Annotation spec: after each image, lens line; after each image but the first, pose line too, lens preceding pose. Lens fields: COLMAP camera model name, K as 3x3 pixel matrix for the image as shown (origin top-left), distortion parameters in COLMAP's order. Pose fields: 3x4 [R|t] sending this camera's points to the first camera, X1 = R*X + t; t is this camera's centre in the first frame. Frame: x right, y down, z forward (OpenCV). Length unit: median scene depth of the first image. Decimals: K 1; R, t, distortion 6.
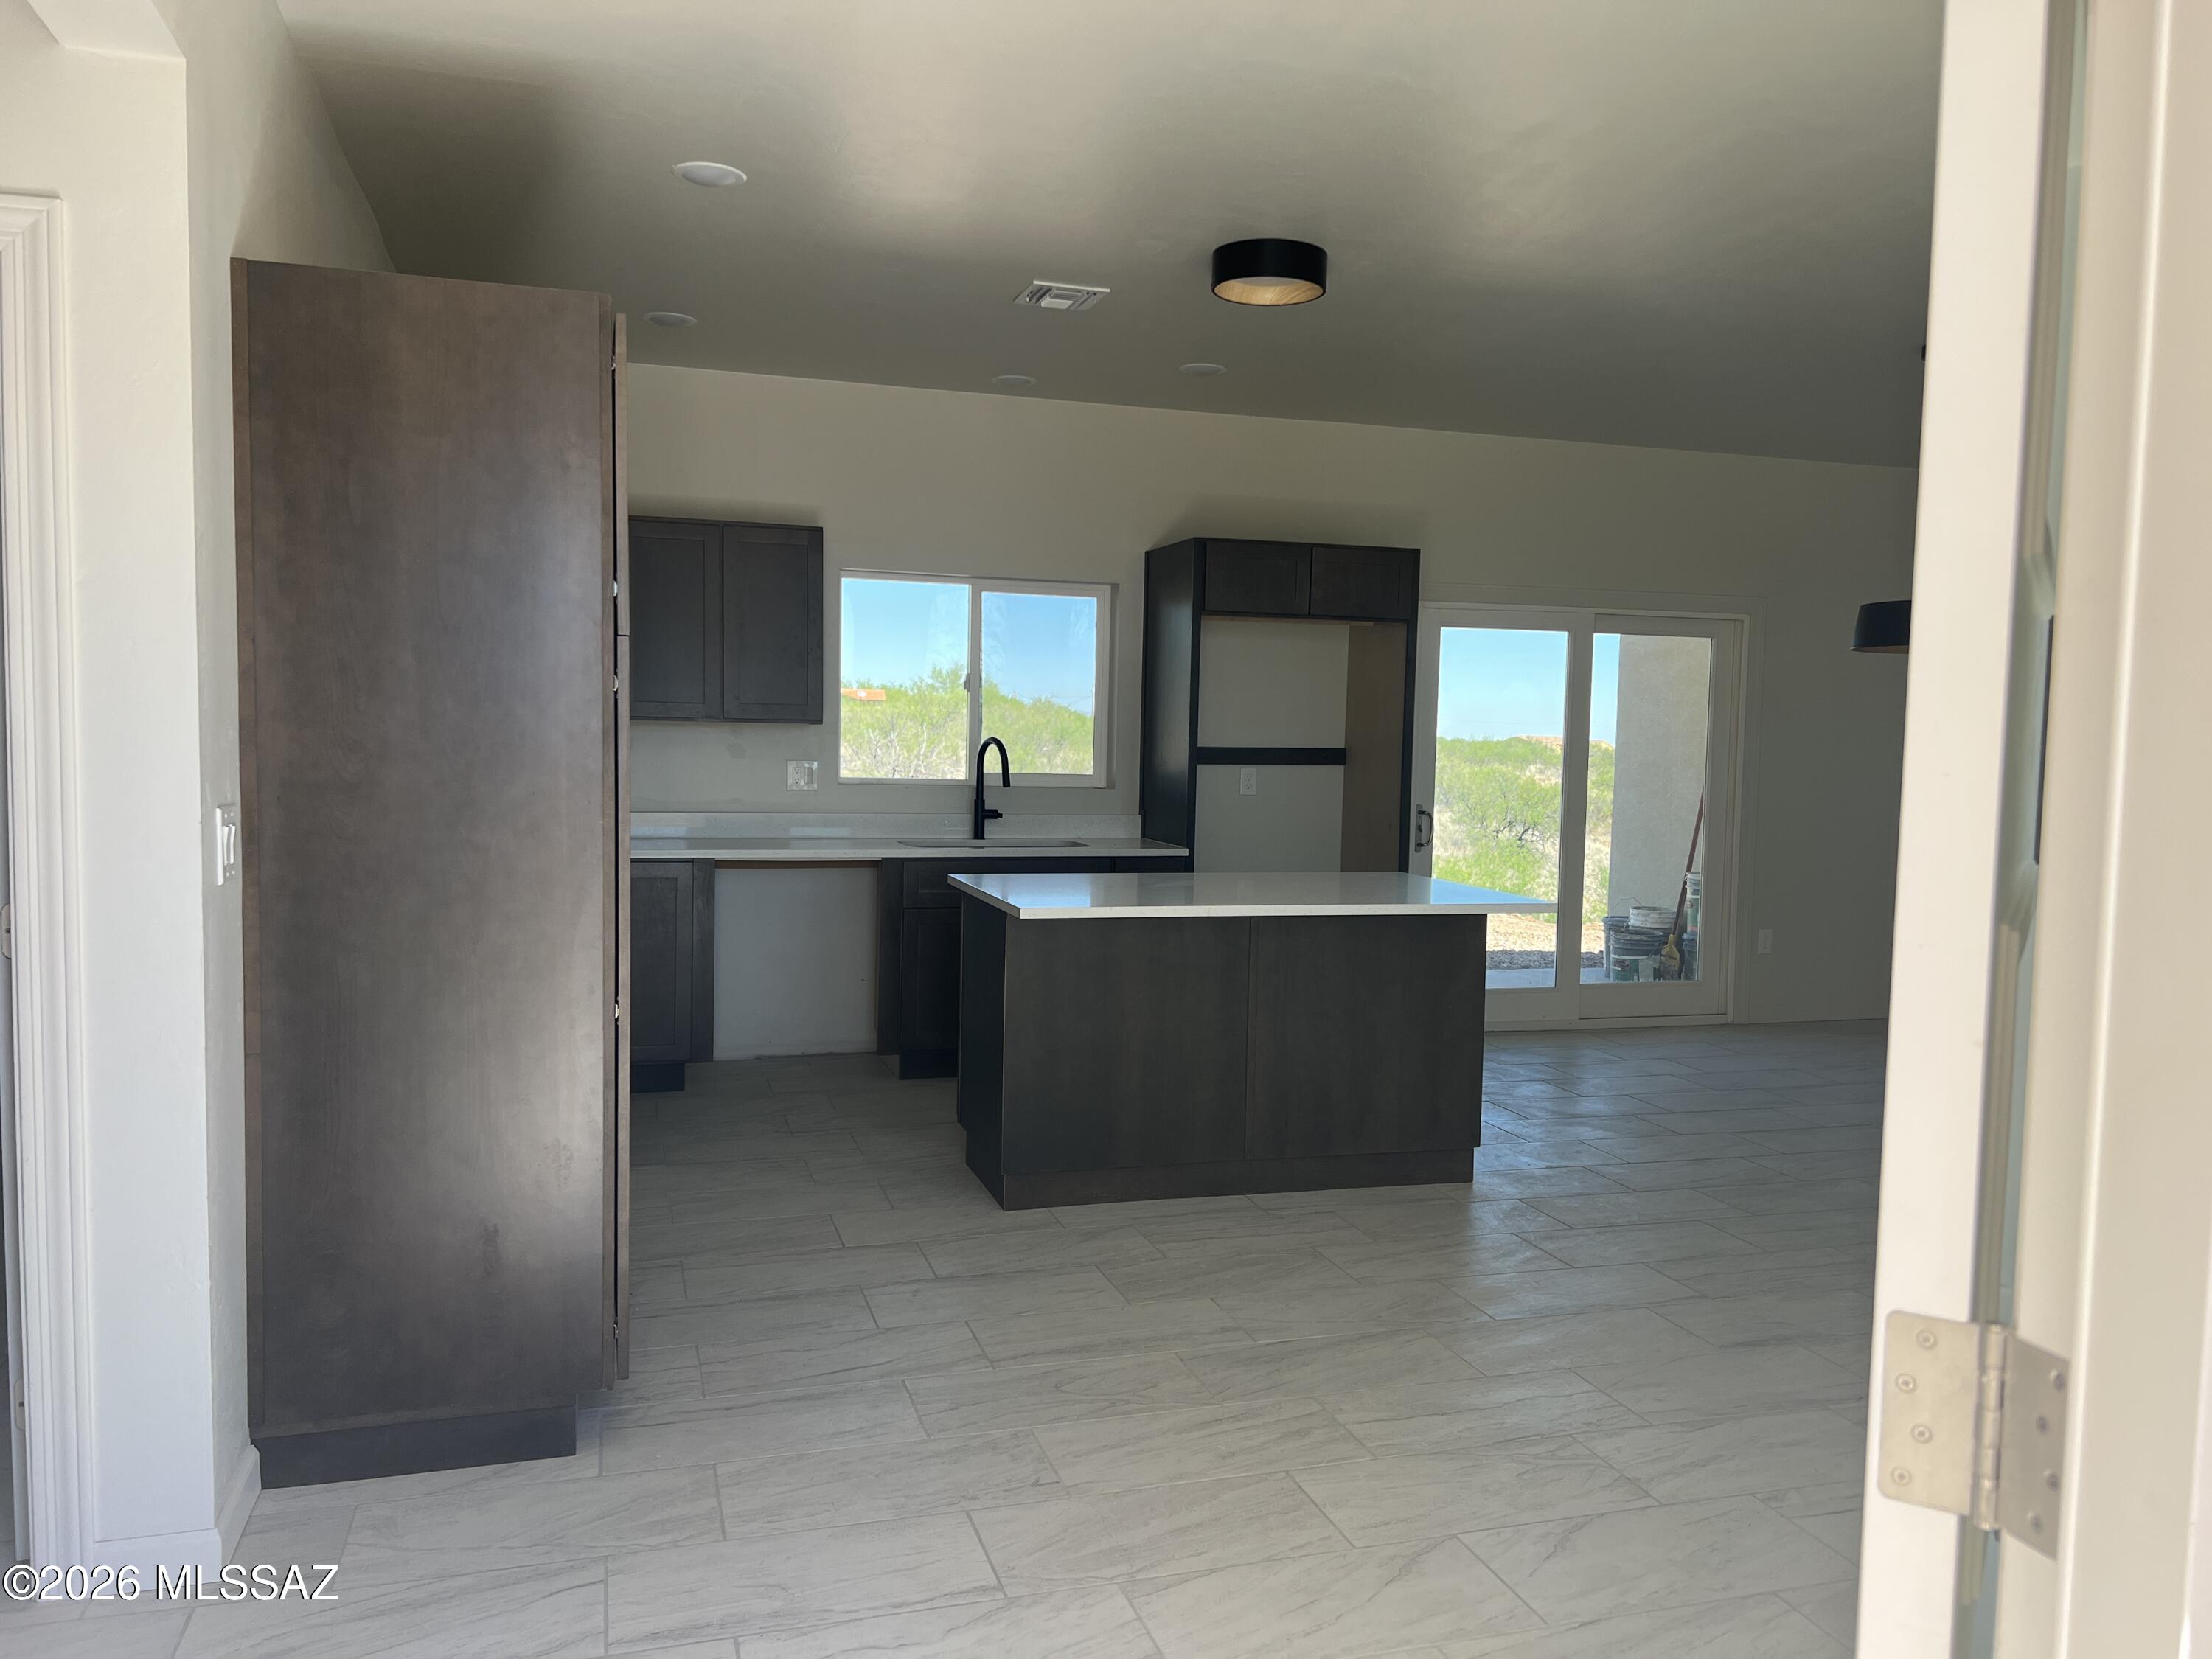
lens RADIAL K [[1659.9, 0, 1106.0], [0, 1659.9, 844.2], [0, 0, 1]] dist [0.054637, -0.066398]
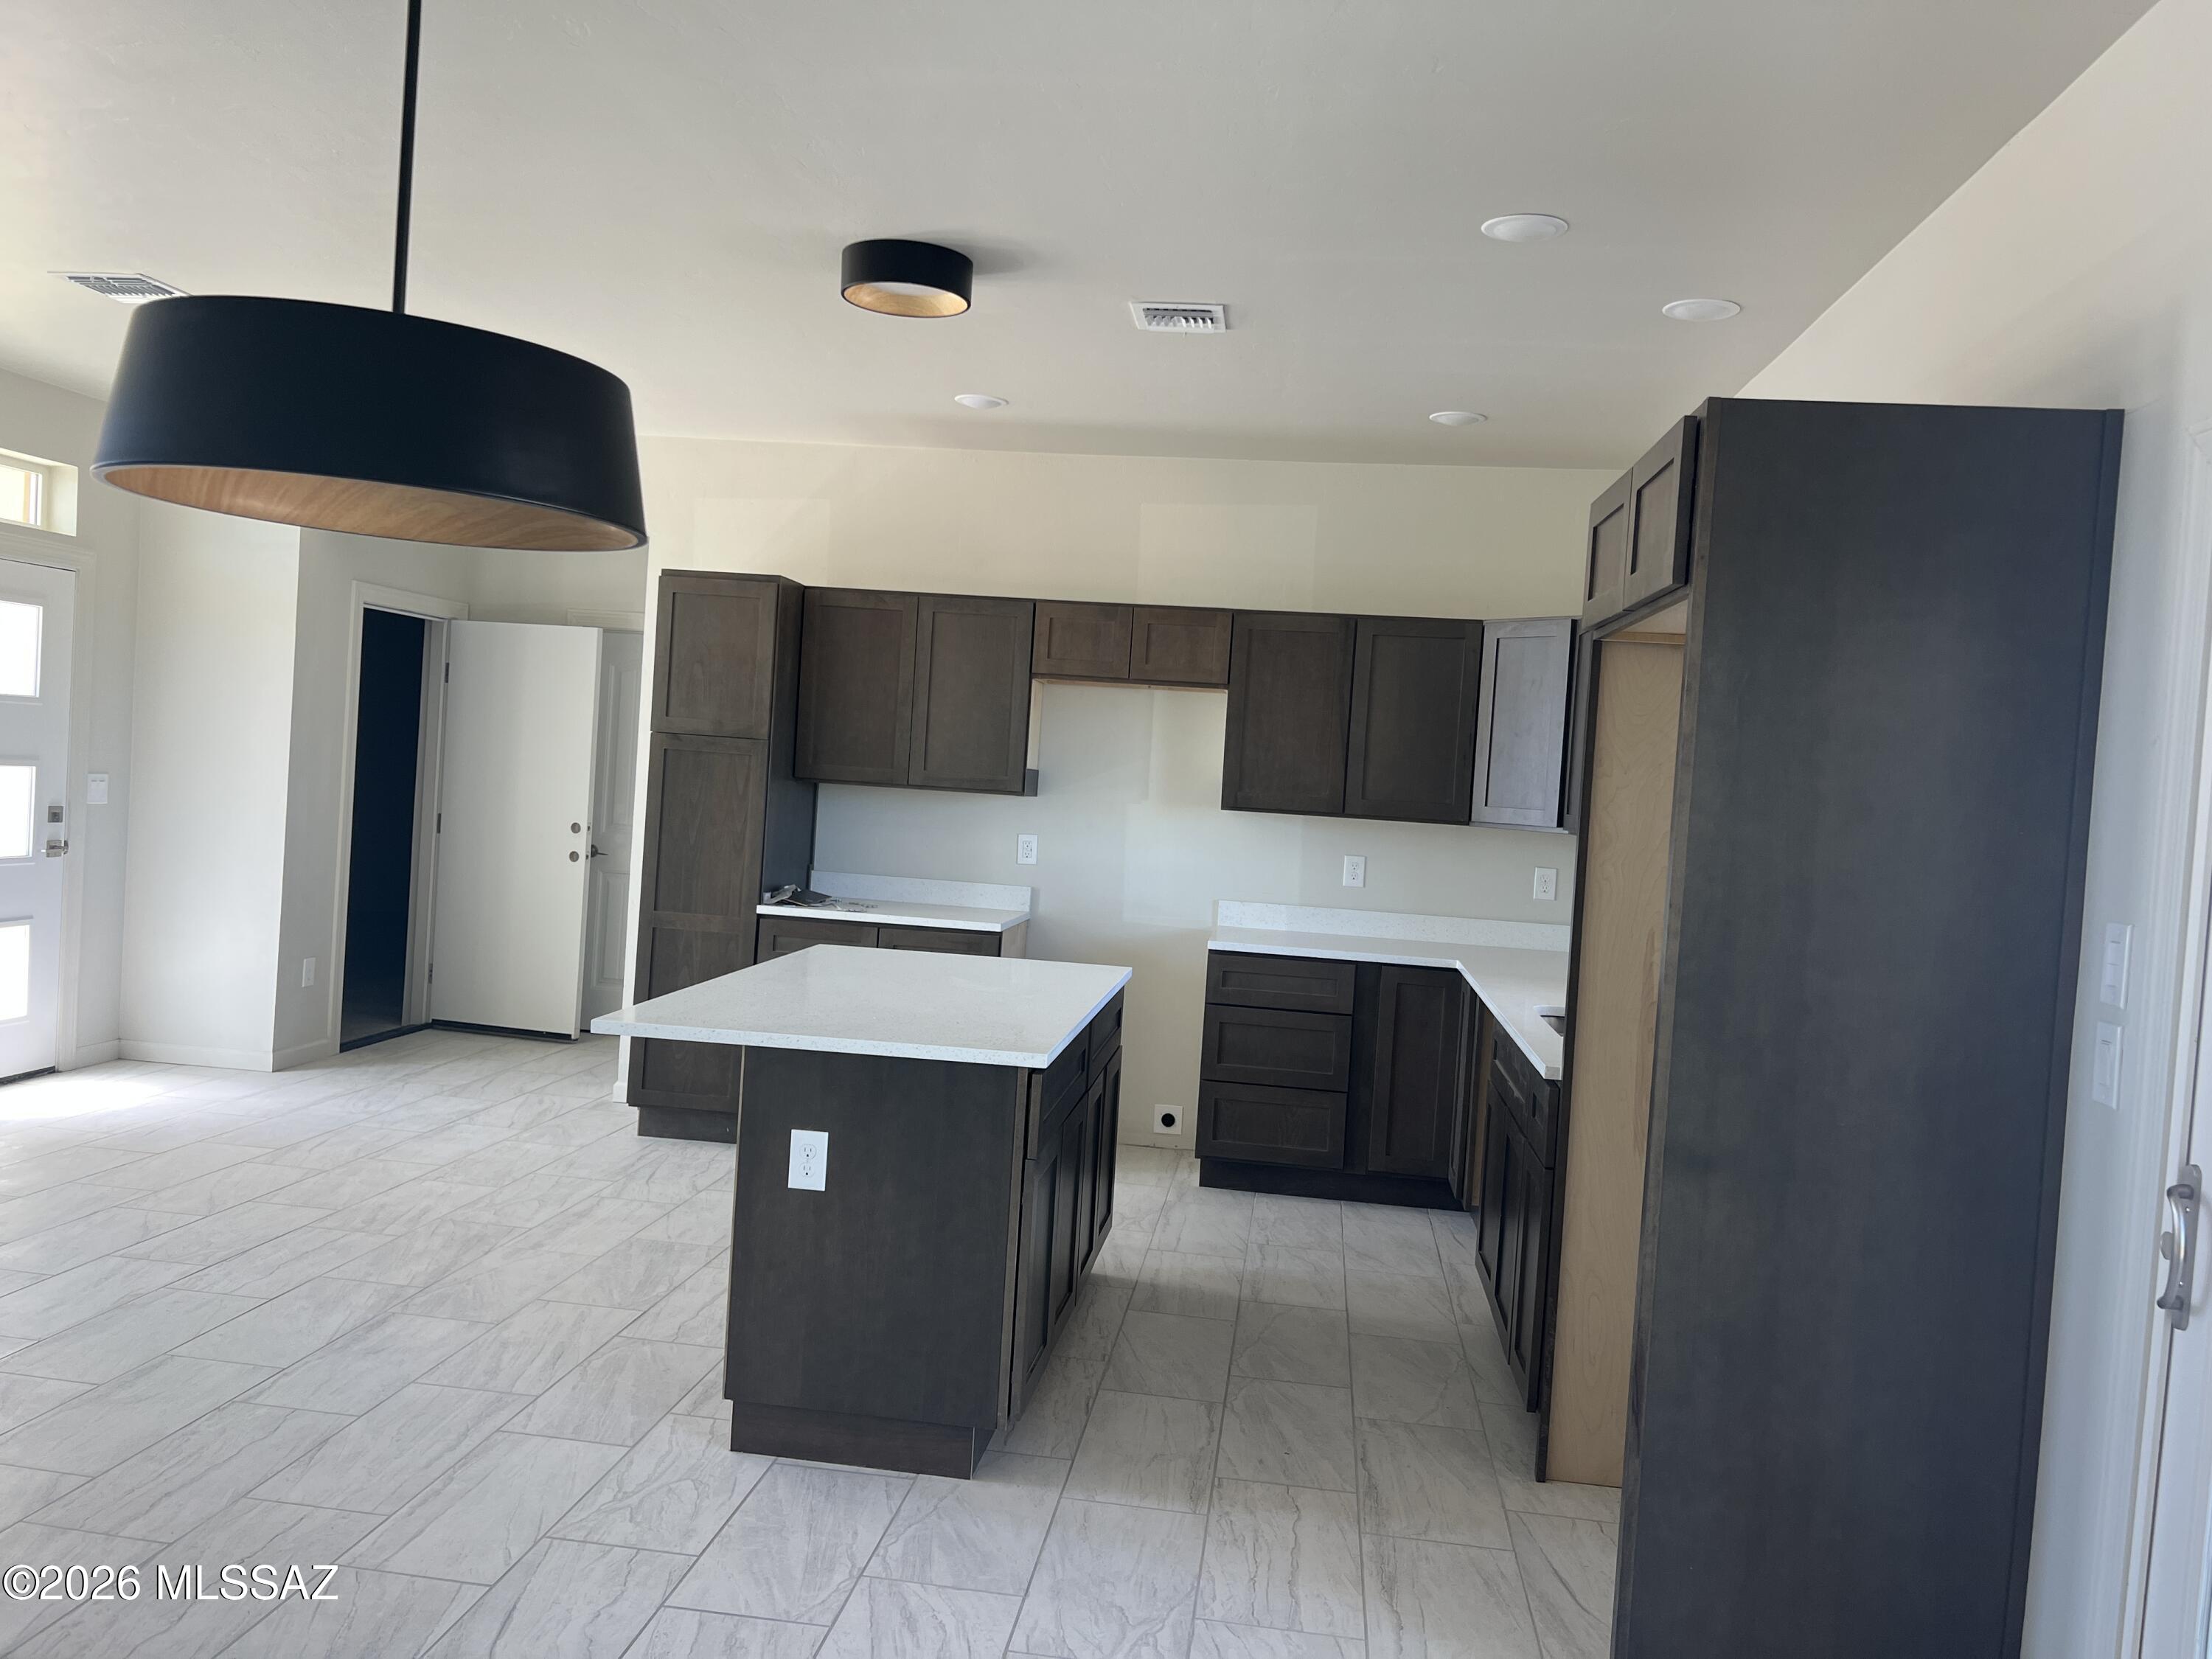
lens RADIAL K [[1653.0, 0, 1097.4], [0, 1653.0, 836.5], [0, 0, 1]] dist [0.048996, -0.050828]
pose [[-0.405681, -0.008246, -0.913978, 0.773410], [-0.135450, 0.989461, 0.051194, -0.101240], [0.903923, 0.144567, -0.402522, 1.352844]]
